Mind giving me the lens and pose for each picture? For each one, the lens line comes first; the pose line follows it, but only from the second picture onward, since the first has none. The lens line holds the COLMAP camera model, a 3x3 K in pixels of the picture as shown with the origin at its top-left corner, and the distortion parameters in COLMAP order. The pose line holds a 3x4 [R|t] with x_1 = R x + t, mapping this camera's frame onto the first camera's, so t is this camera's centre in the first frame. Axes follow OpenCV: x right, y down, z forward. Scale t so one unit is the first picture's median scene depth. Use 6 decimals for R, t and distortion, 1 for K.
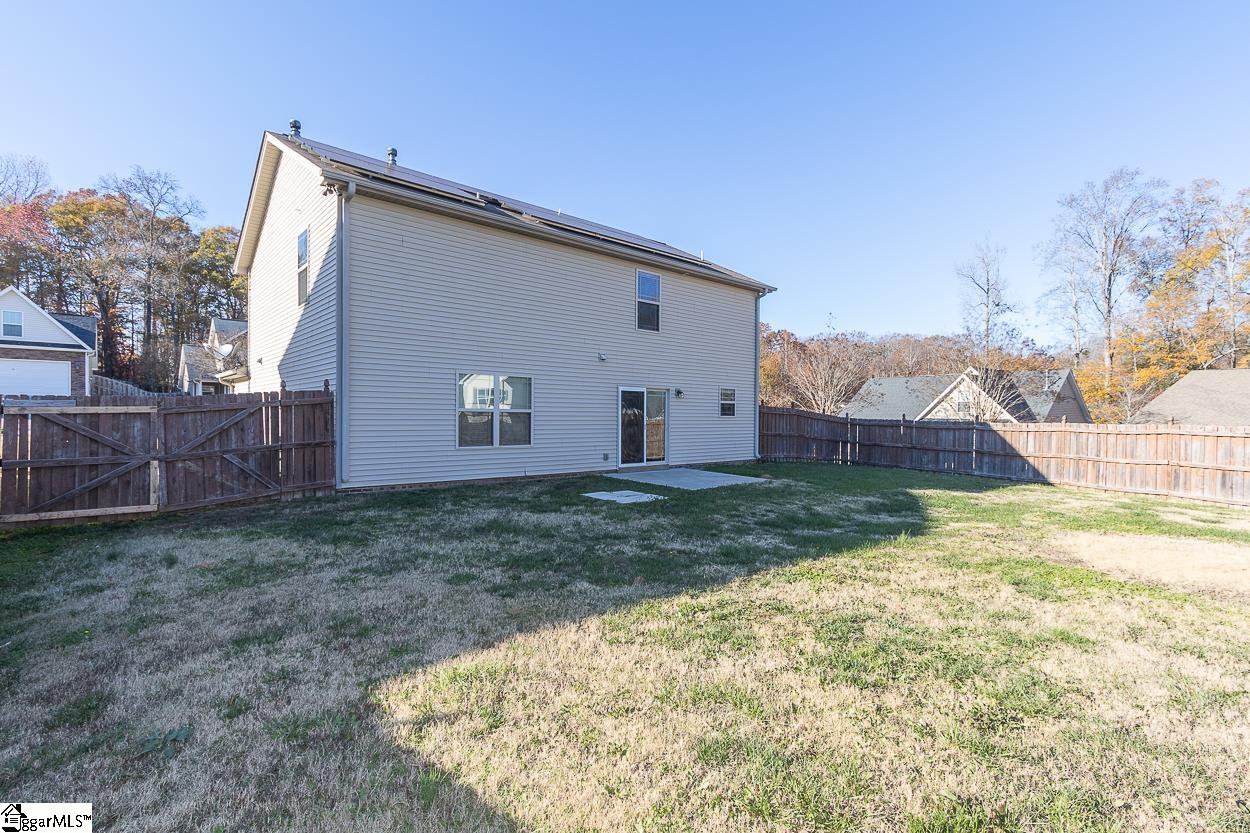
lens RADIAL K [[576.4, 0, 622.6], [0, 576.4, 424.3], [0, 0, 1]] dist [0.008682, -0.000026]
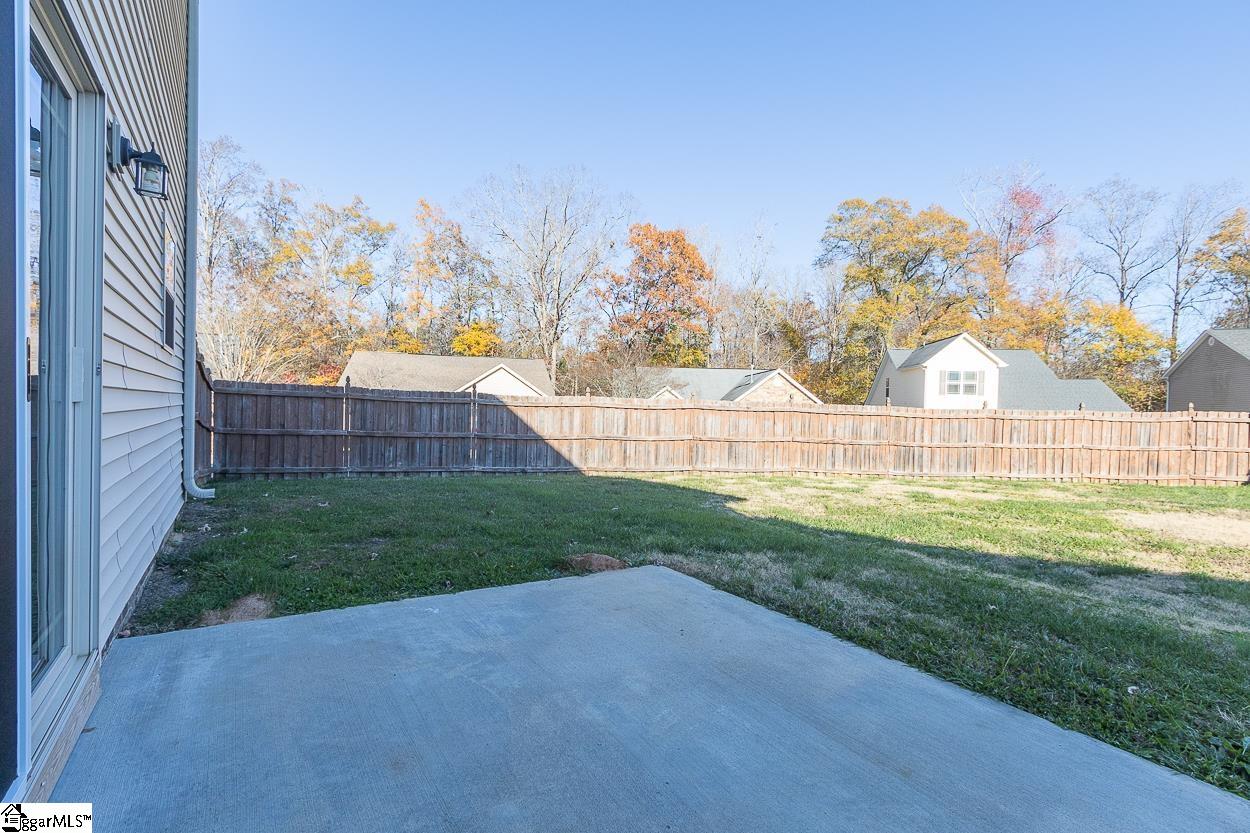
lens RADIAL K [[576.4, 0, 624.7], [0, 576.4, 410.9], [0, 0, 1]] dist [0.008682, -0.000026]
pose [[0.132750, -0.007943, 0.991118, -0.034581], [-0.007447, 0.999932, 0.009011, 0.010178], [-0.991122, -0.008577, 0.132682, 0.771134]]
